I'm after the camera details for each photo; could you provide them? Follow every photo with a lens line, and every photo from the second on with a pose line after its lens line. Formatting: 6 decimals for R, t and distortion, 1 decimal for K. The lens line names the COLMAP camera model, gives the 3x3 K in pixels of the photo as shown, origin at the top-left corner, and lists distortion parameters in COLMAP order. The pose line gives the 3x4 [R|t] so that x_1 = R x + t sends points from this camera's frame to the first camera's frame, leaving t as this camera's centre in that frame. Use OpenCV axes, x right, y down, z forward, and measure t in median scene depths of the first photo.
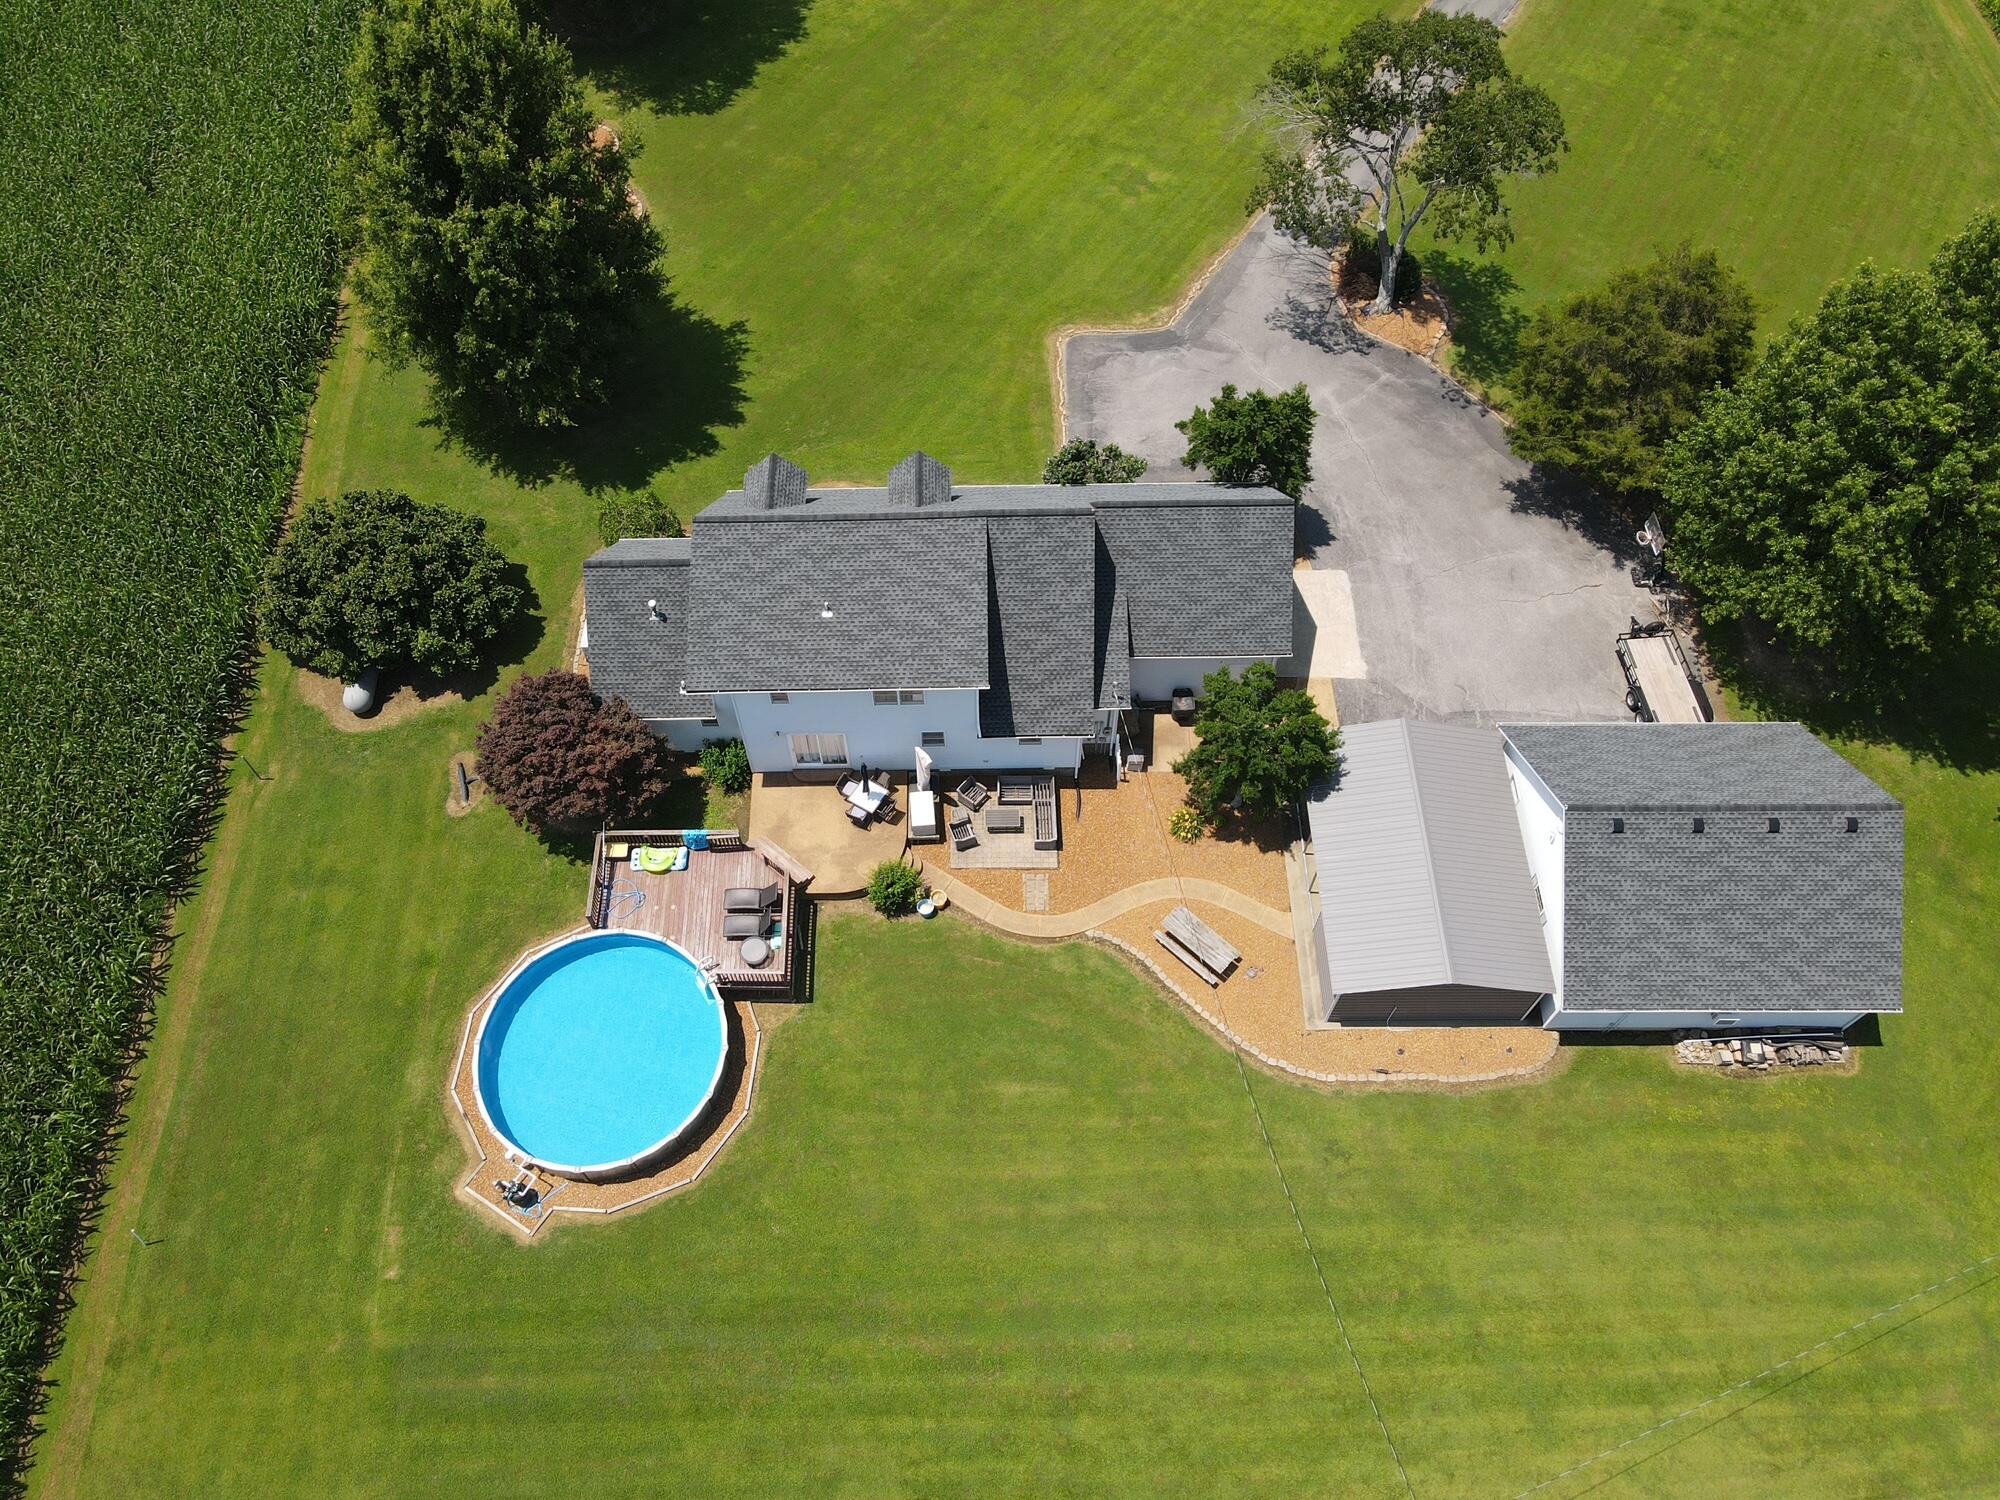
lens RADIAL K [[1459.4, 0, 997.0], [0, 1459.4, 742.9], [0, 0, 1]] dist [0.010925, 0.010502]
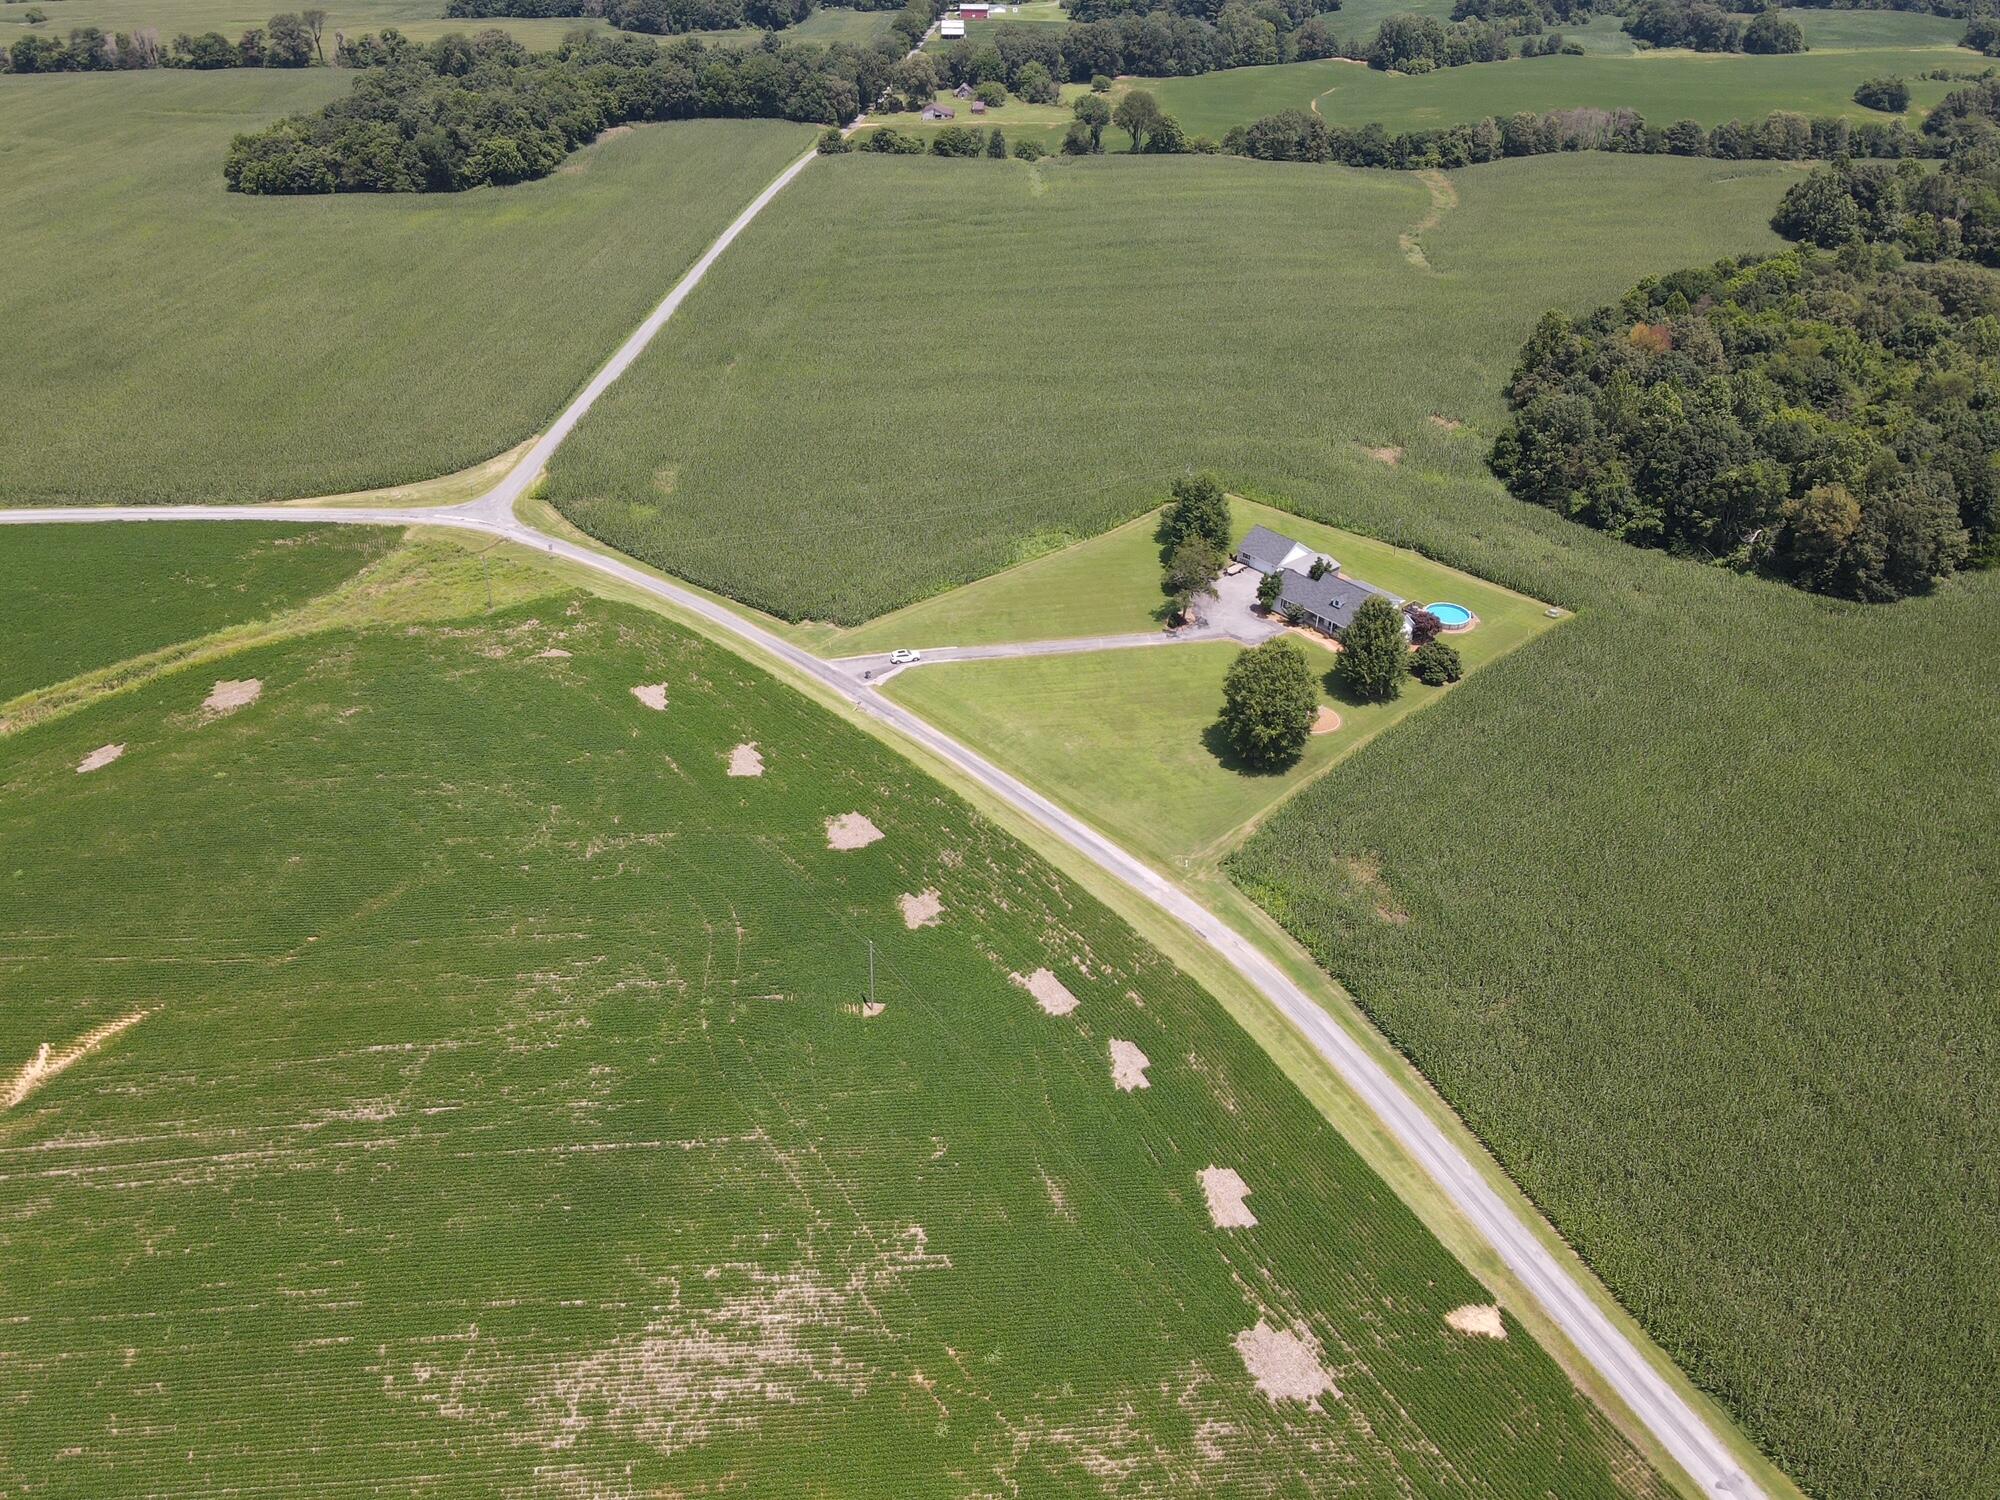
lens RADIAL K [[1459.4, 0, 979.9], [0, 1459.4, 757.0], [0, 0, 1]] dist [0.010925, 0.010502]
pose [[-0.628774, -0.428476, 0.648885, -2.797515], [0.659783, 0.147623, 0.736813, -4.661102], [-0.411497, 0.891412, 0.189880, 1.075266]]
